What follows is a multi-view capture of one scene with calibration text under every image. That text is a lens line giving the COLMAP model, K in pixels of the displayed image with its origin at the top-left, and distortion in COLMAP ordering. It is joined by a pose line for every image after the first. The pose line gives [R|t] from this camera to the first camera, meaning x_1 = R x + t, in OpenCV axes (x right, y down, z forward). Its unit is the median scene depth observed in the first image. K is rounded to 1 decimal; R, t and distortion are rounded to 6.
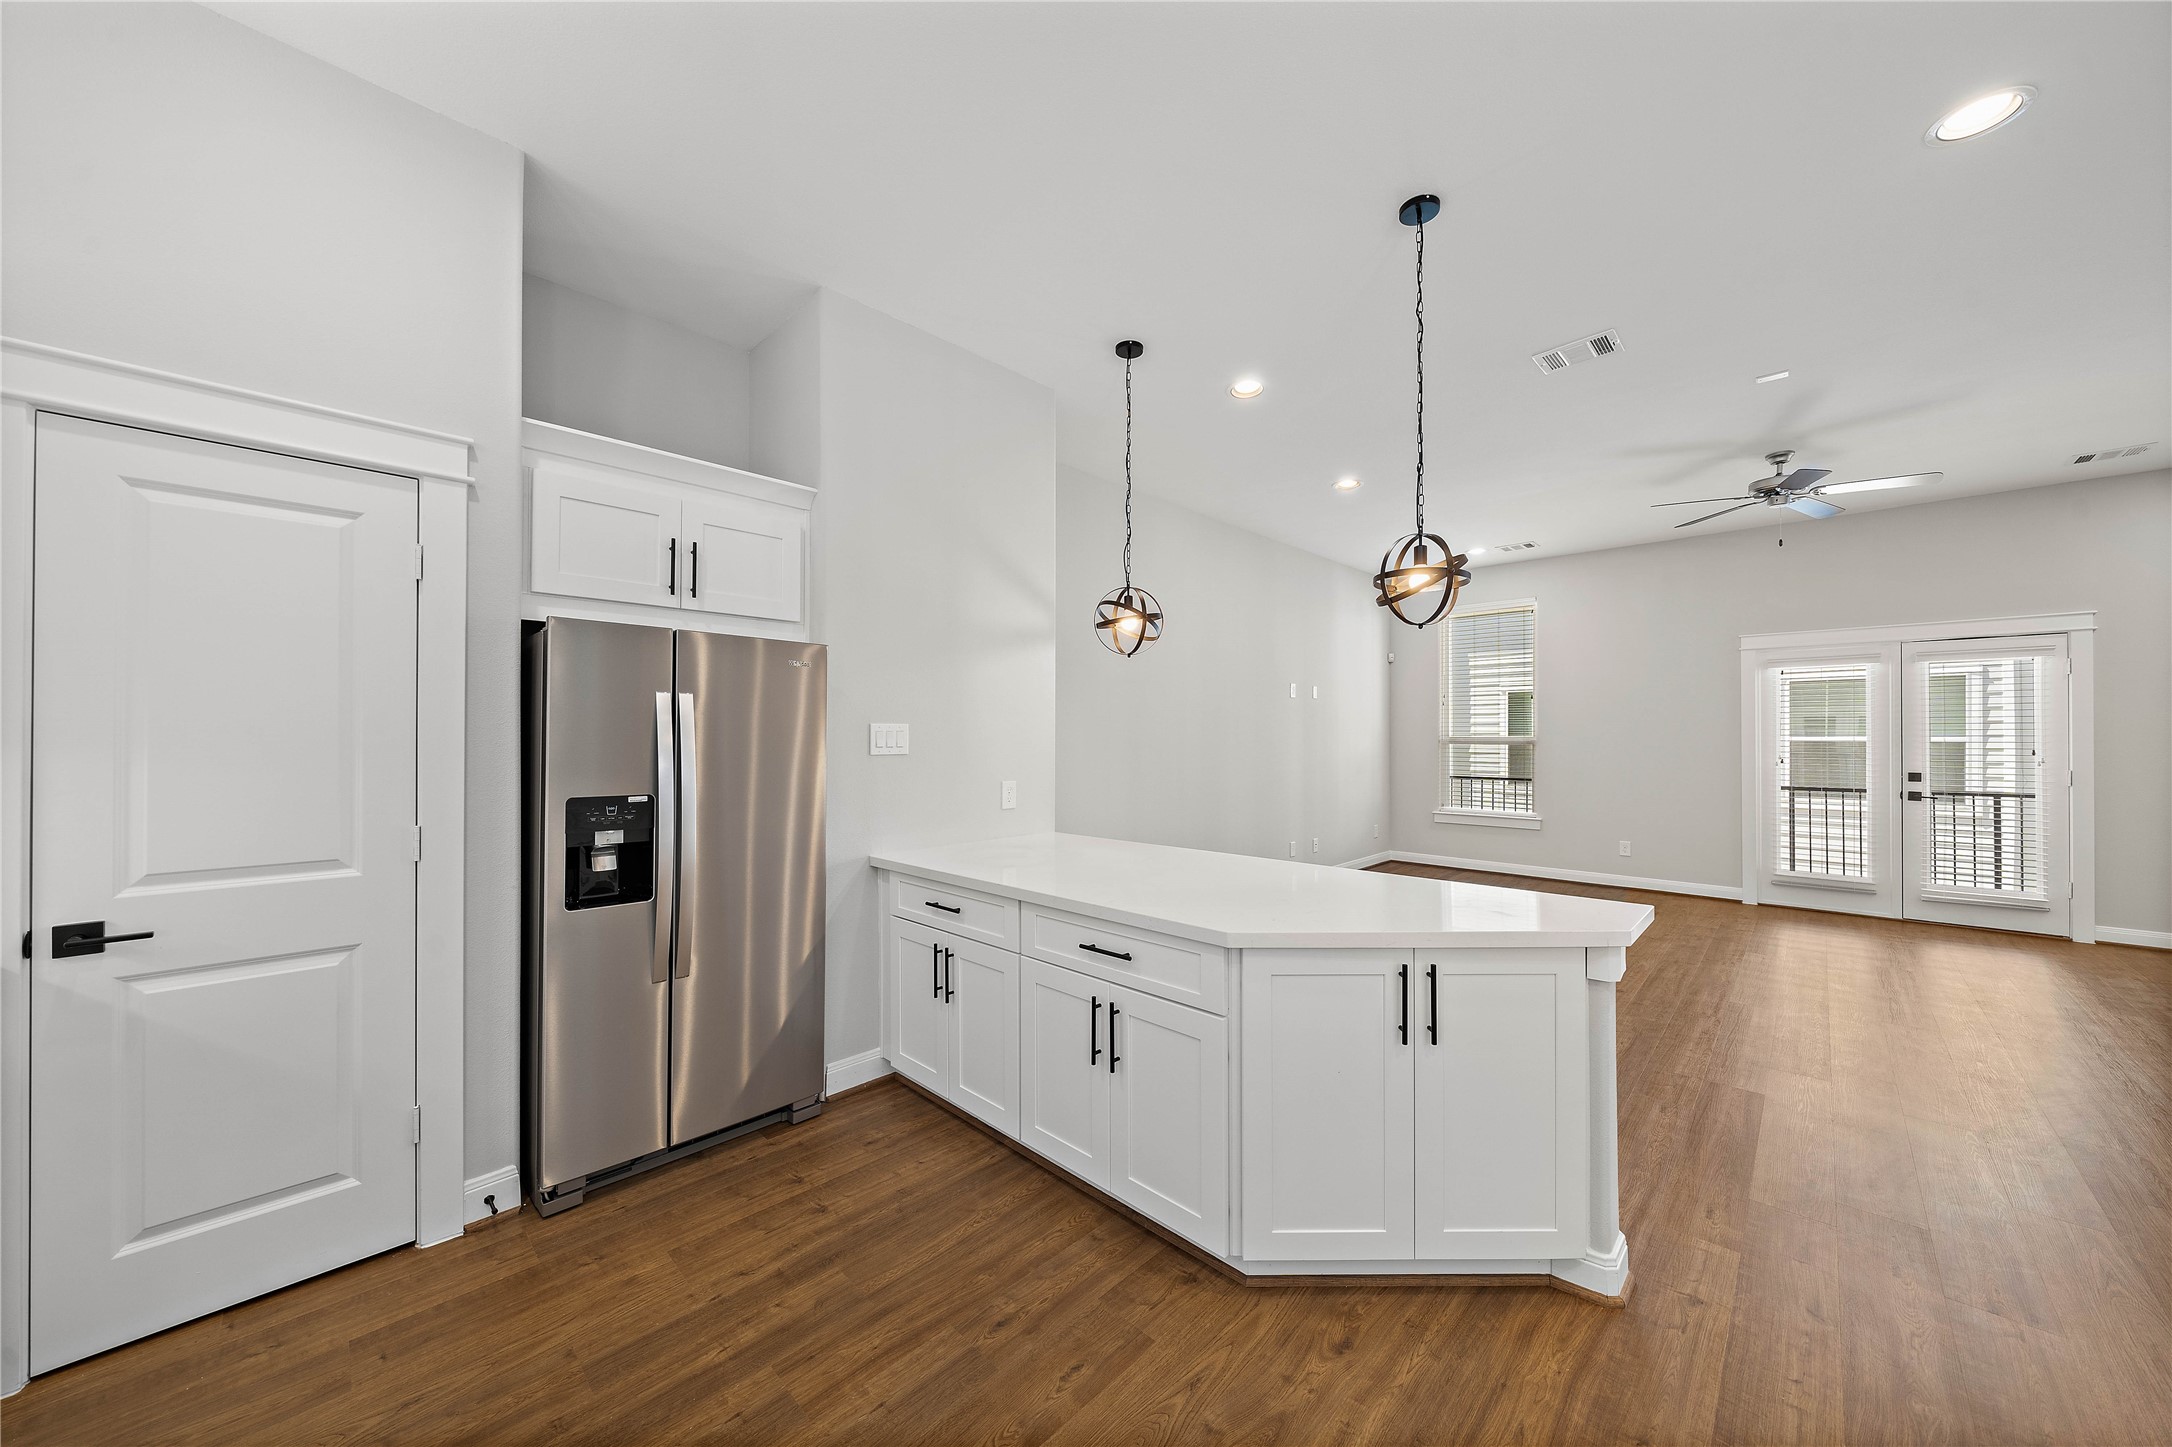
lens RADIAL K [[758.0, 0, 1081.3], [0, 758.0, 732.9], [0, 0, 1]] dist [-0.003543, 0.000030]
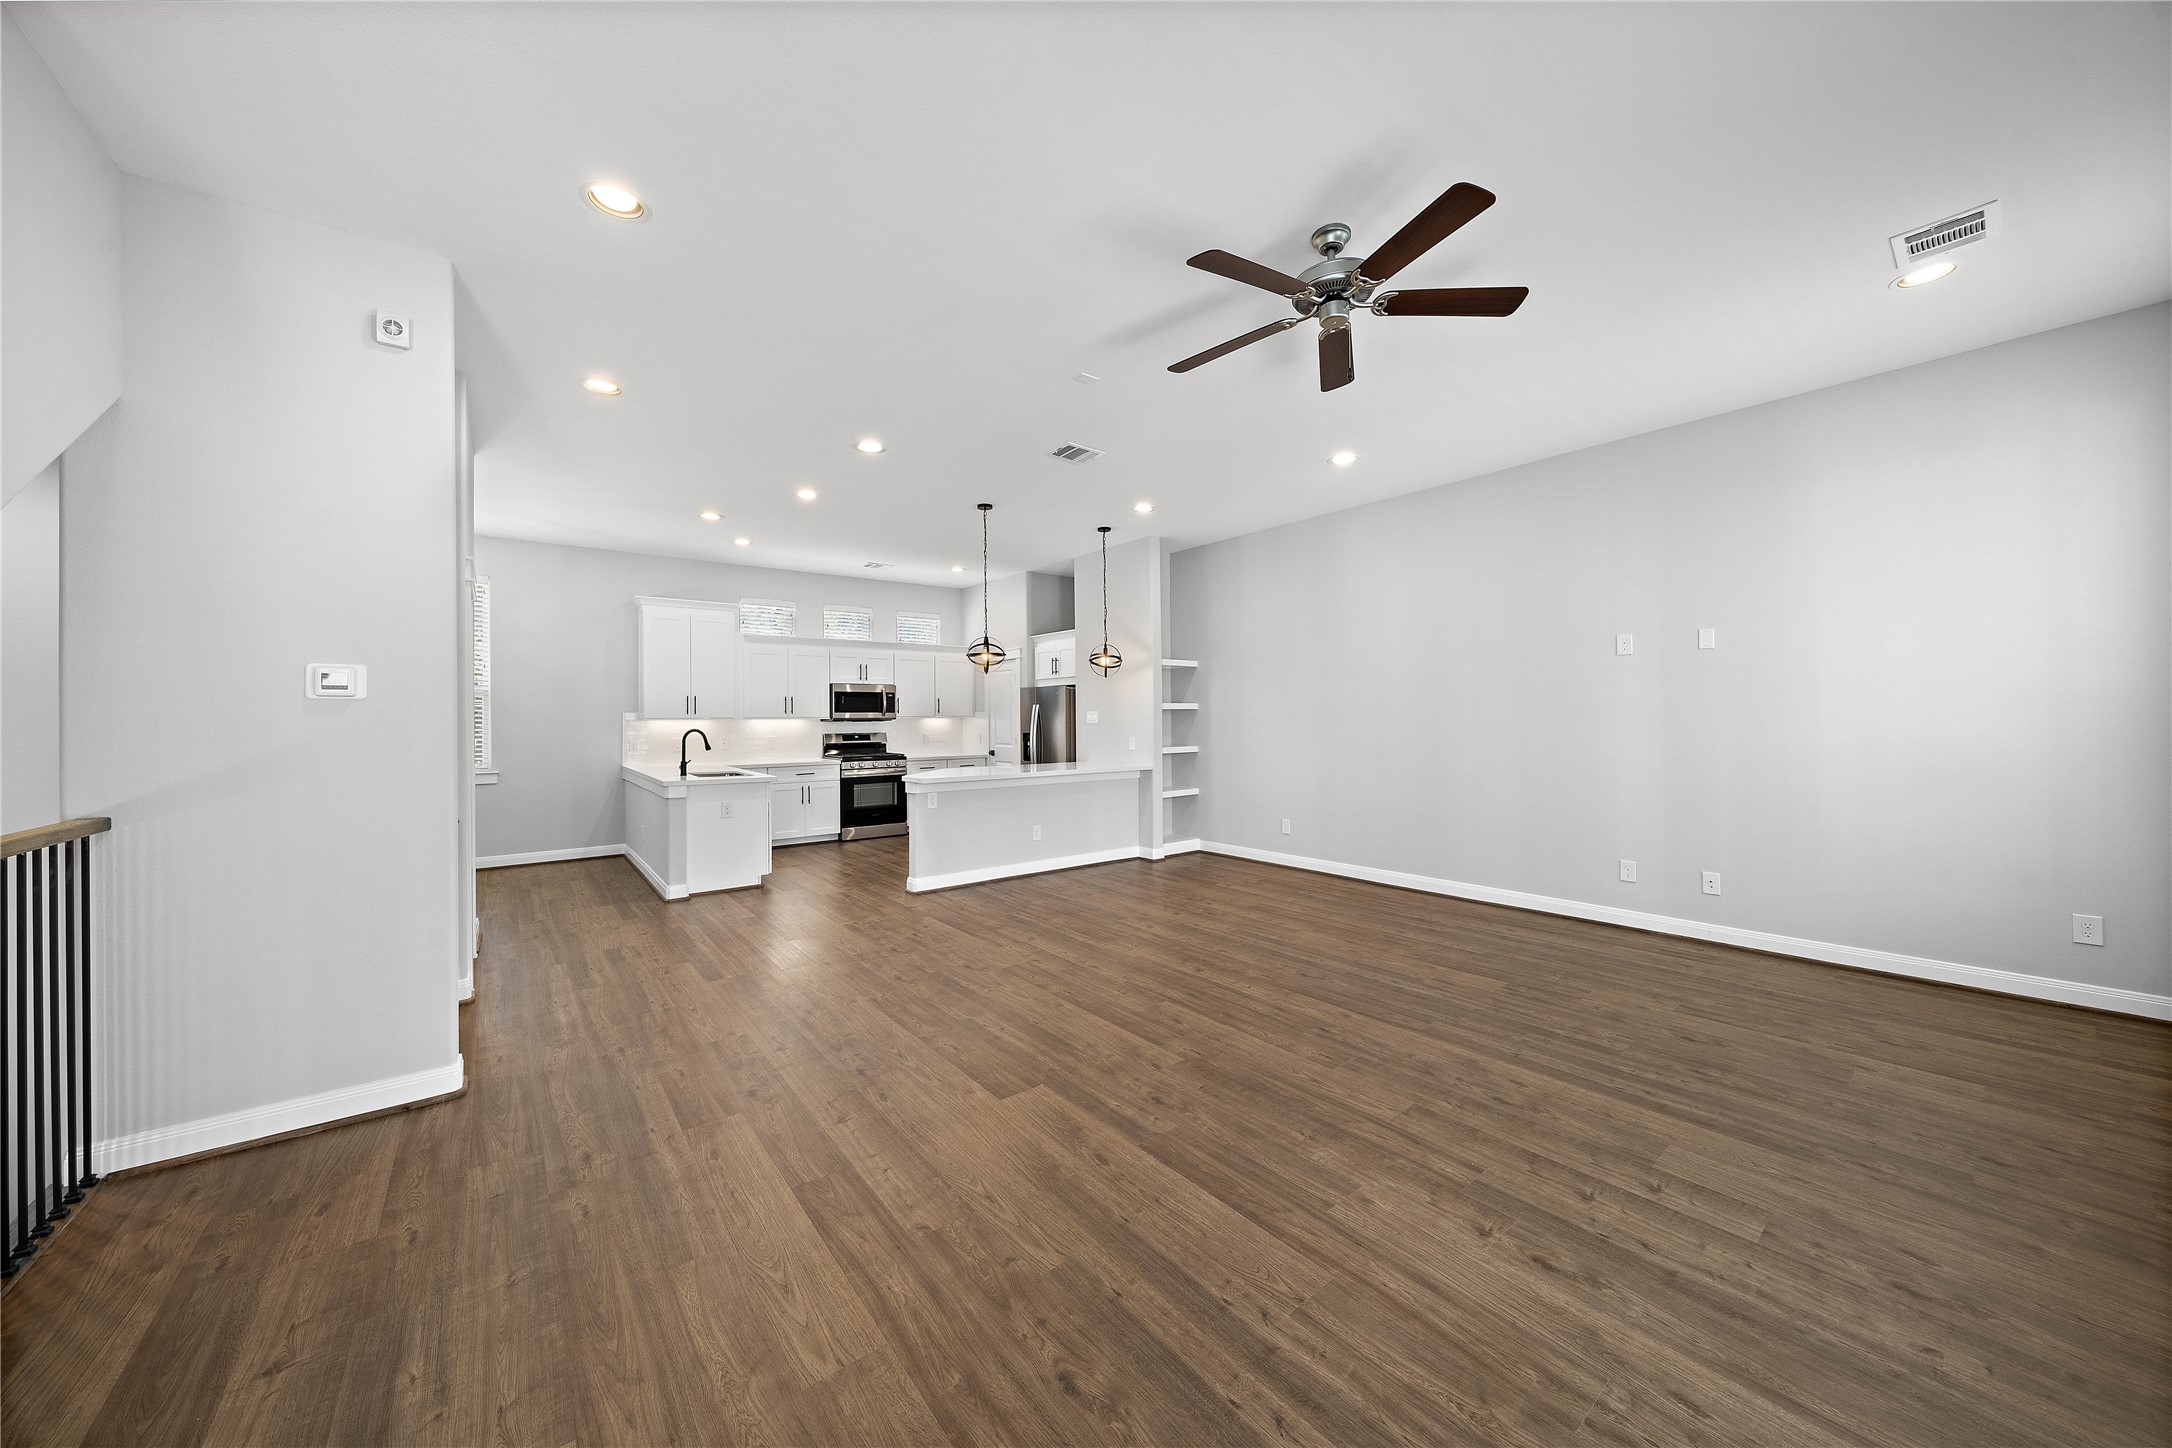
lens RADIAL K [[758.0, 0, 1088.0], [0, 758.0, 710.9], [0, 0, 1]] dist [-0.003543, 0.000030]
pose [[-0.132577, -0.006532, -0.991151, 2.975926], [0.014189, 0.999863, -0.008487, 0.010957], [0.991071, -0.015188, -0.132466, 1.716472]]
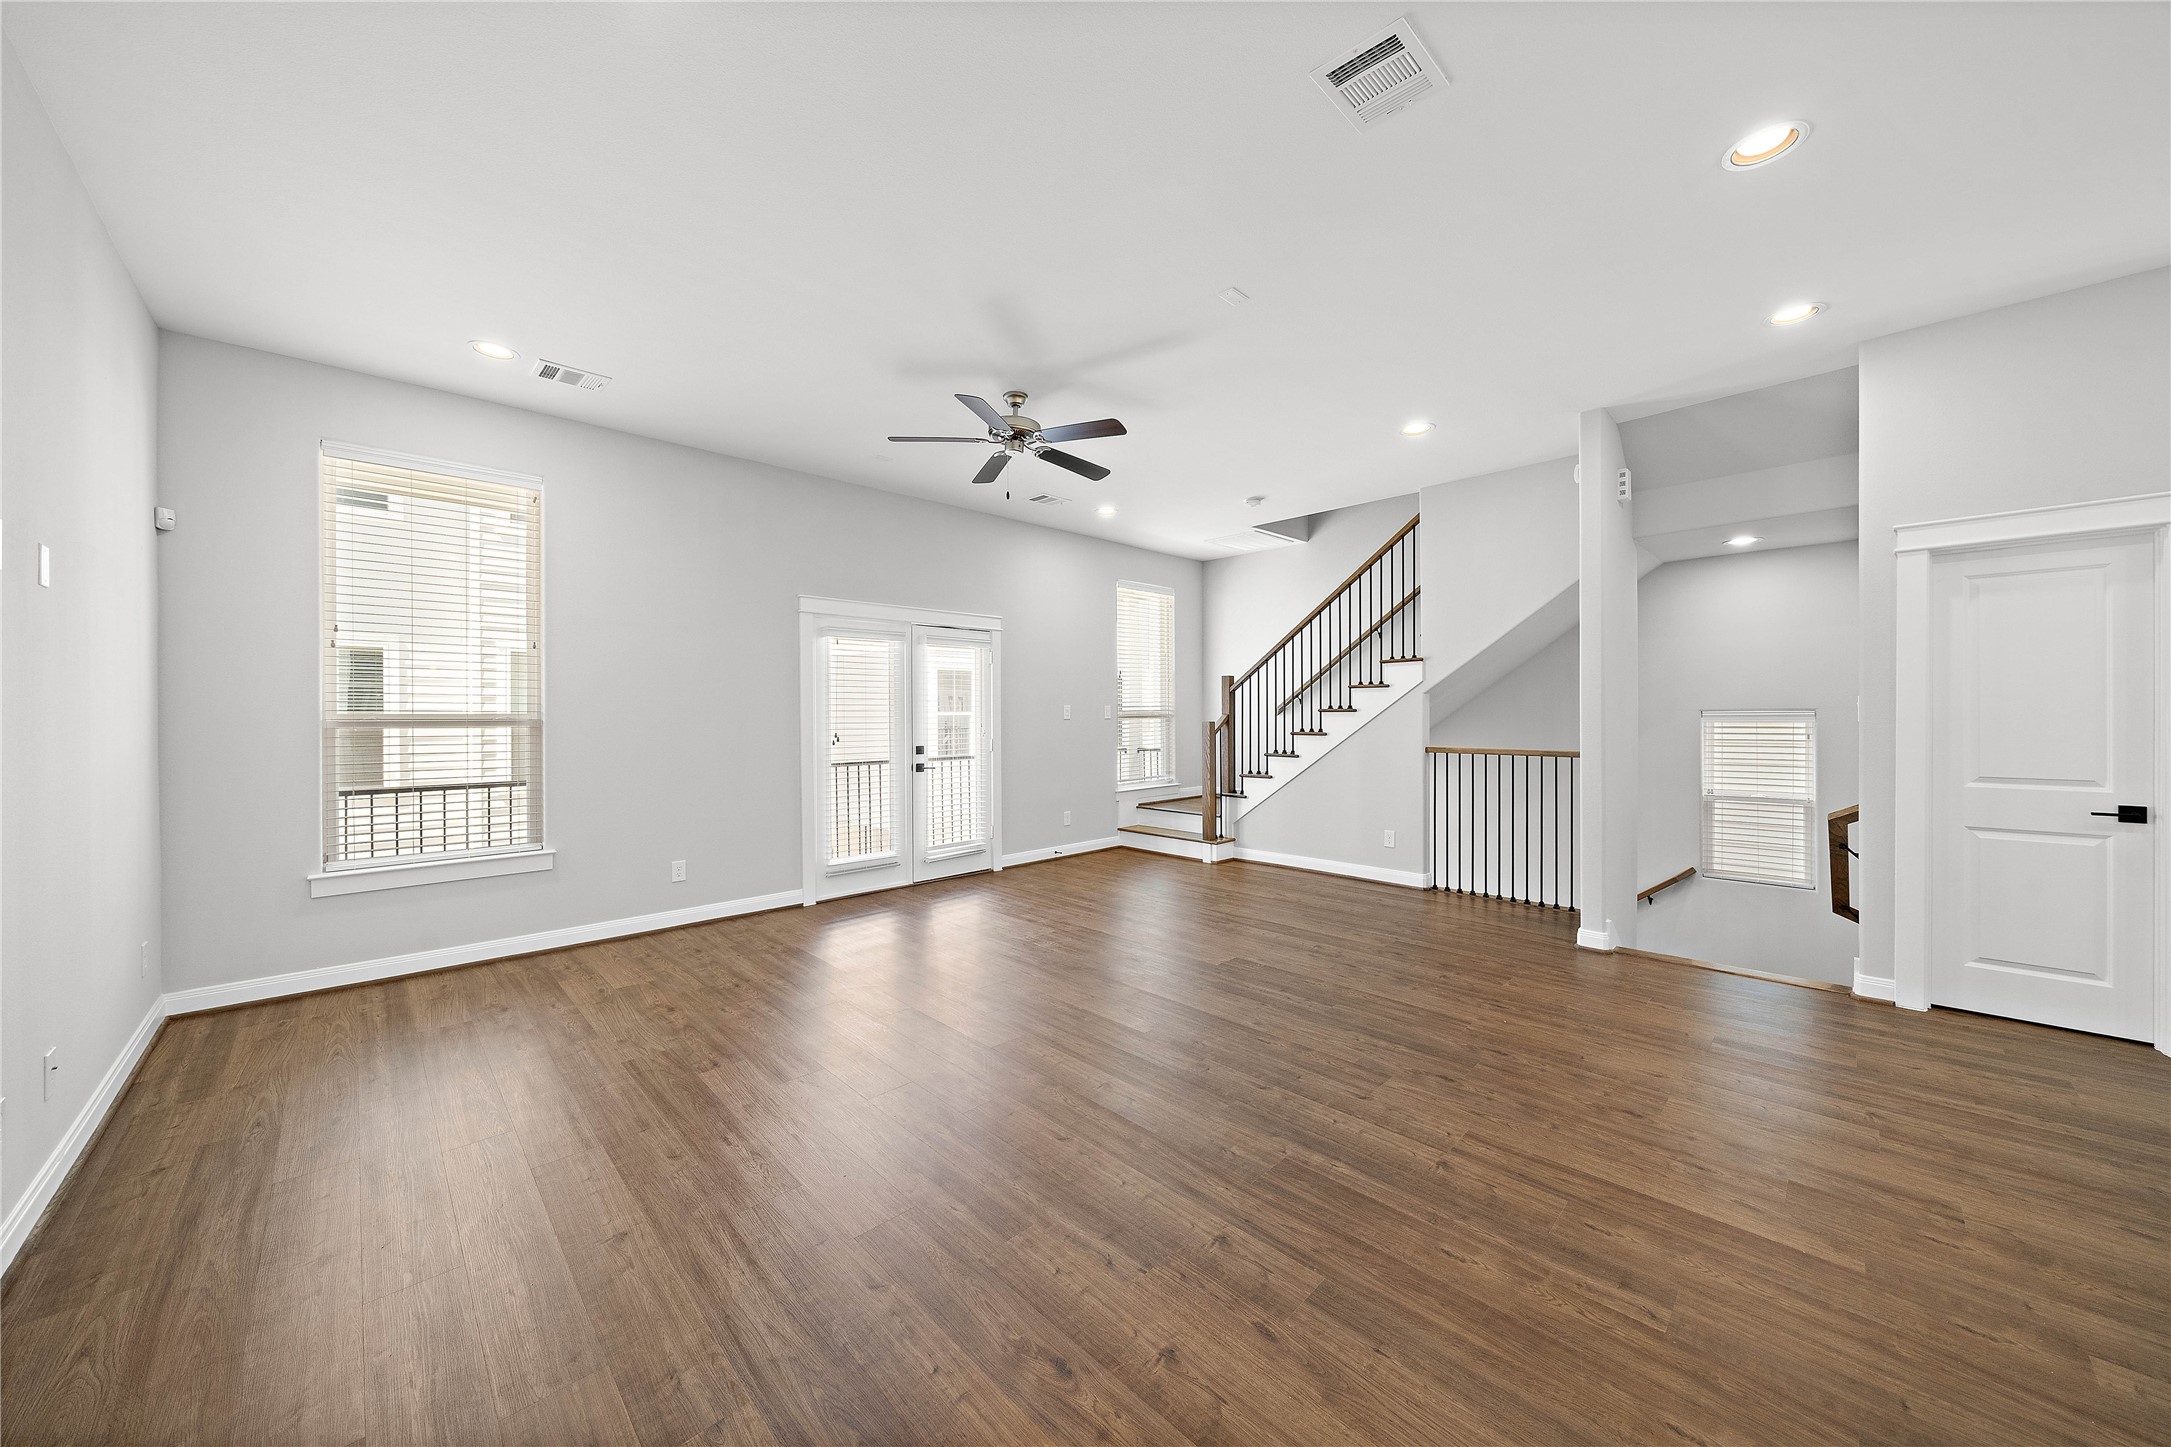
lens RADIAL K [[757.7, 0, 1097.9], [0, 757.7, 719.5], [0, 0, 1]] dist [-0.003543, 0.000030]
pose [[0.014937, -0.008005, 0.999856, 0.058811], [-0.001492, 0.999967, 0.008029, 0.013150], [-0.999887, -0.001612, 0.014925, 1.726326]]
